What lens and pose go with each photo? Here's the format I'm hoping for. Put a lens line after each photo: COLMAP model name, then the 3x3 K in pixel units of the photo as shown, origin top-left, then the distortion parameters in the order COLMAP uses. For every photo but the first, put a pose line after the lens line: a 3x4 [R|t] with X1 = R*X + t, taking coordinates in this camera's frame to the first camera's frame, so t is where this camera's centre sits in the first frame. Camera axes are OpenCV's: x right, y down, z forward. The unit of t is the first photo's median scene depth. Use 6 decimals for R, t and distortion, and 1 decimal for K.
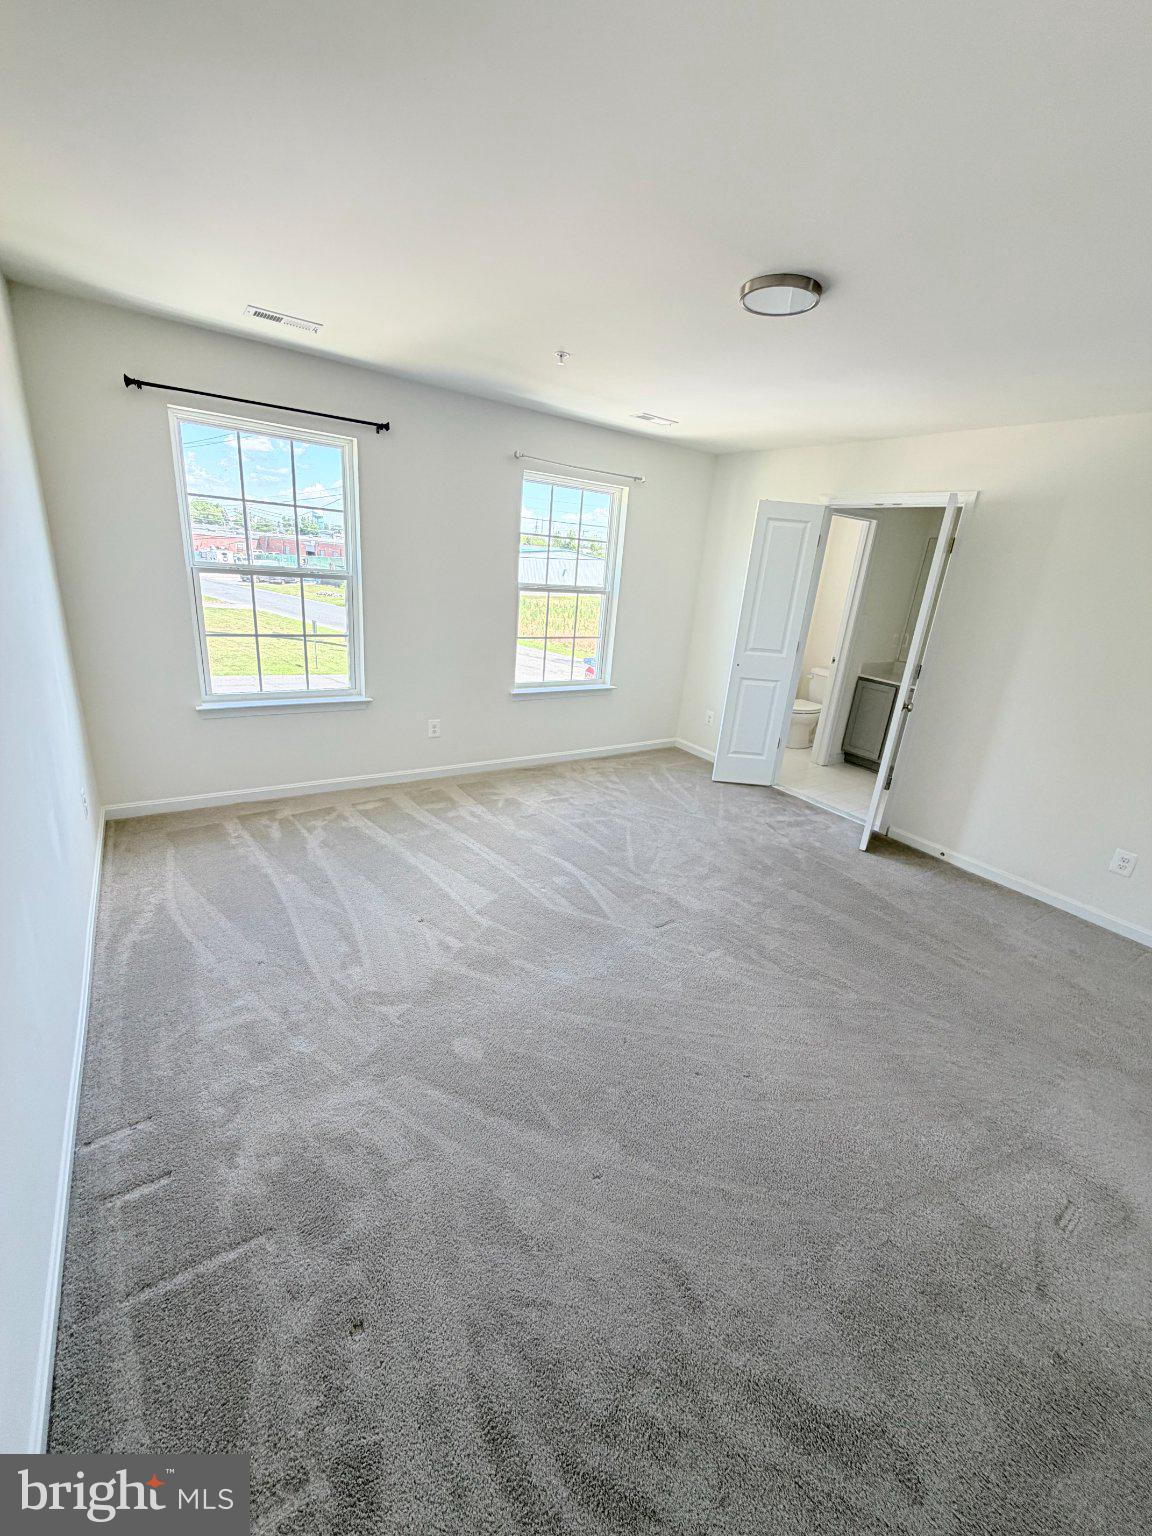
lens RADIAL K [[613.2, 0, 573.4], [0, 613.2, 767.5], [0, 0, 1]] dist [0.000667, 0.000192]
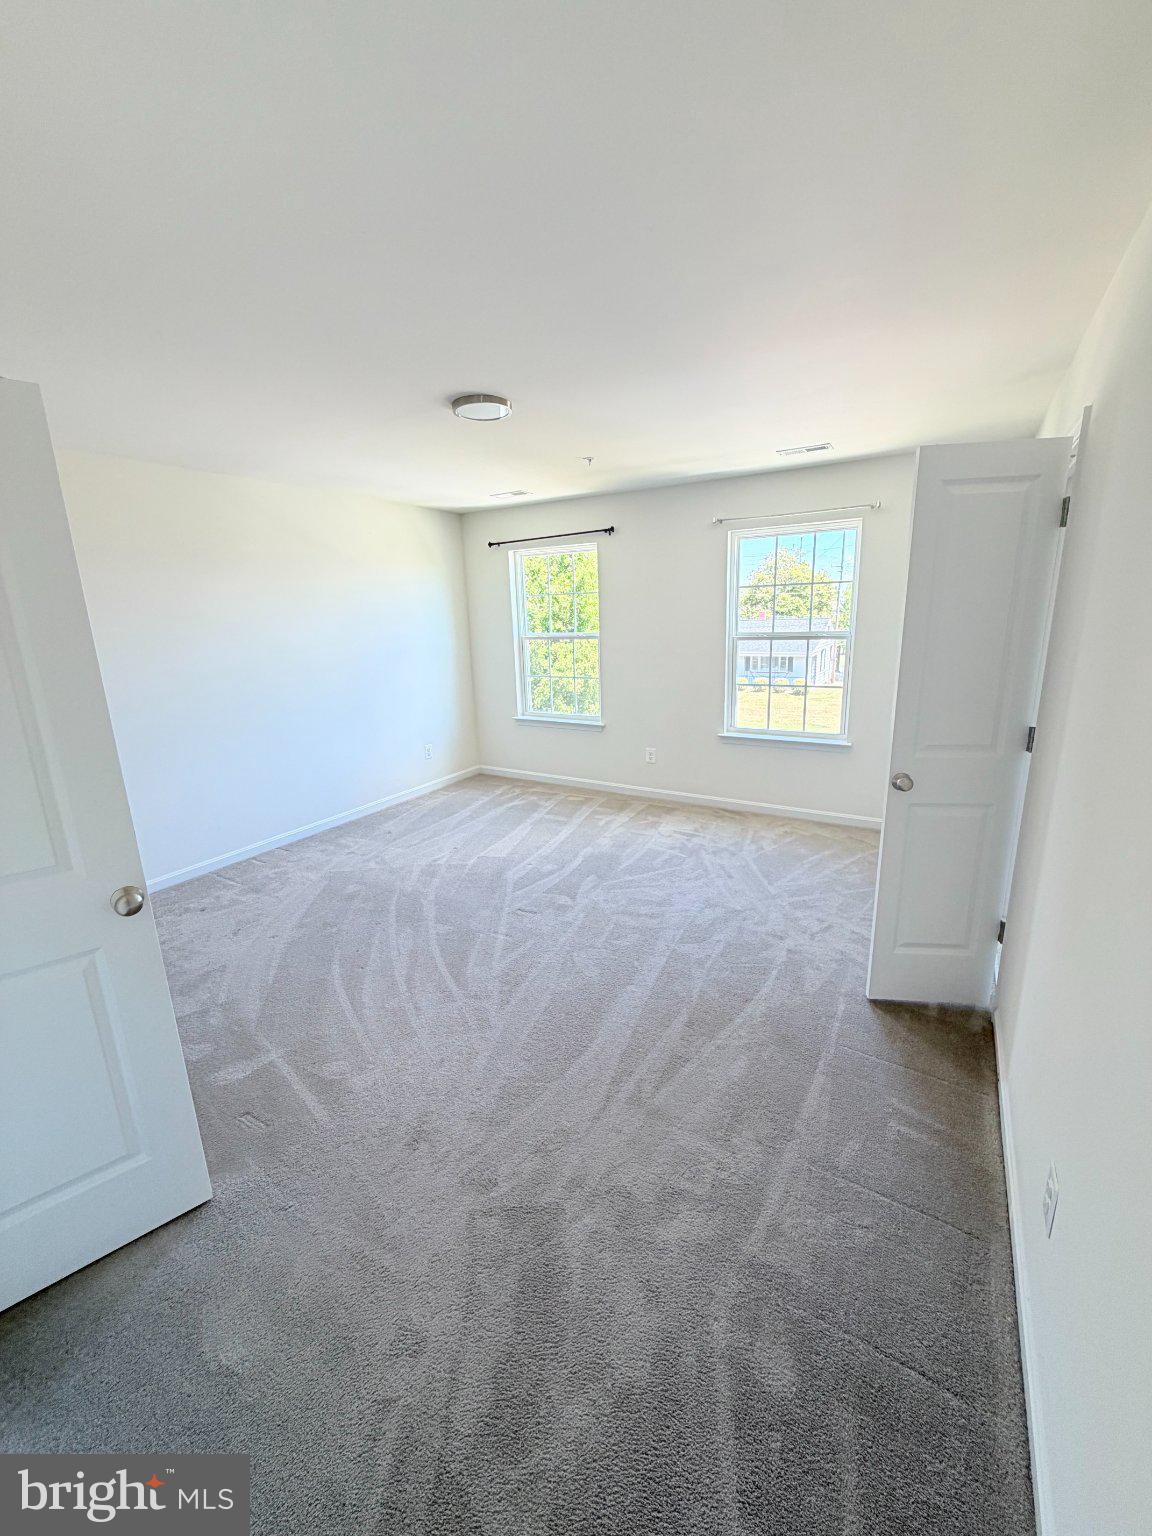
lens RADIAL K [[613.2, 0, 572.6], [0, 613.2, 764.5], [0, 0, 1]] dist [0.000667, 0.000192]
pose [[0.412113, 0.128636, -0.902006, 0.932548], [-0.231700, 0.972234, 0.032791, -0.058029], [0.881180, 0.195481, 0.430476, 0.403910]]
